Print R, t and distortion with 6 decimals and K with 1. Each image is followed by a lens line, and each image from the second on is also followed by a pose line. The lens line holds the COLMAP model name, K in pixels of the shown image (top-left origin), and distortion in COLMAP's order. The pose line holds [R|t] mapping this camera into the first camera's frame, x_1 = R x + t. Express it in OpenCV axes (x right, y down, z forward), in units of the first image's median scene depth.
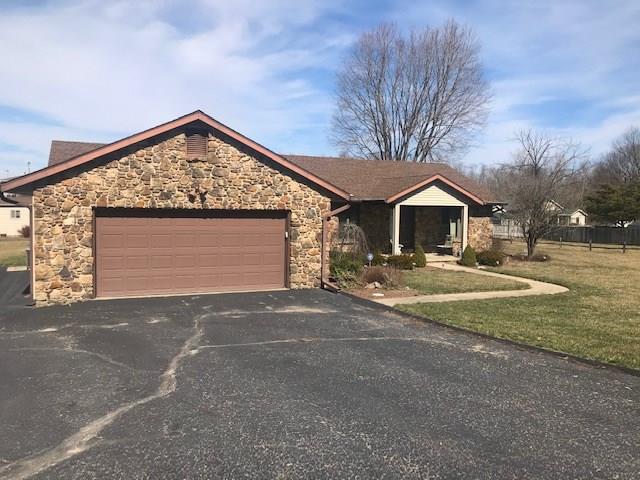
lens RADIAL K [[521.3, 0, 317.7], [0, 521.3, 238.1], [0, 0, 1]] dist [0.064086, -0.088447]
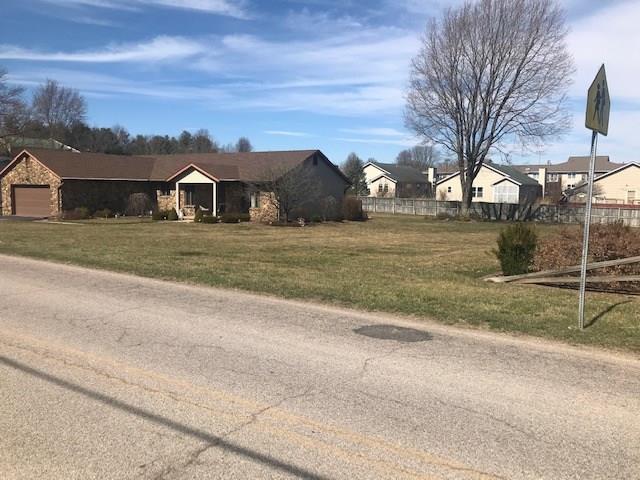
lens RADIAL K [[521.3, 0, 317.7], [0, 521.3, 238.1], [0, 0, 1]] dist [0.064086, -0.088447]
pose [[0.551886, 0.068950, -0.831064, 2.800755], [-0.051630, 0.997489, 0.048472, 0.010042], [0.832320, 0.016157, 0.554060, 0.723254]]
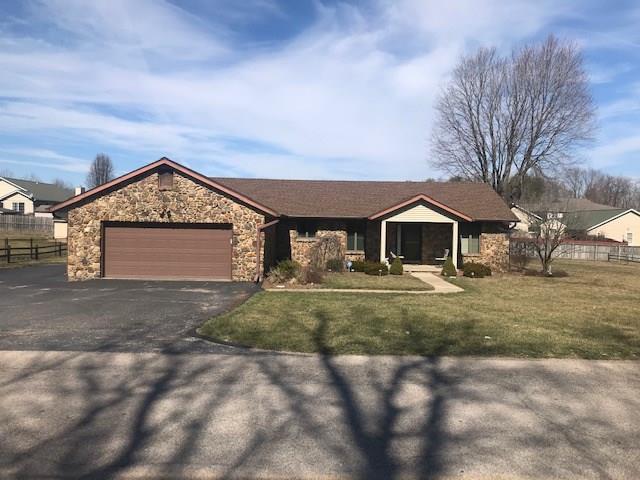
lens RADIAL K [[521.3, 0, 317.7], [0, 521.3, 238.1], [0, 0, 1]] dist [0.064086, -0.088447]
pose [[0.925270, 0.012726, -0.379095, 0.725121], [-0.027409, 0.999067, -0.033360, 0.026717], [0.378317, 0.041258, 0.924756, -0.213803]]
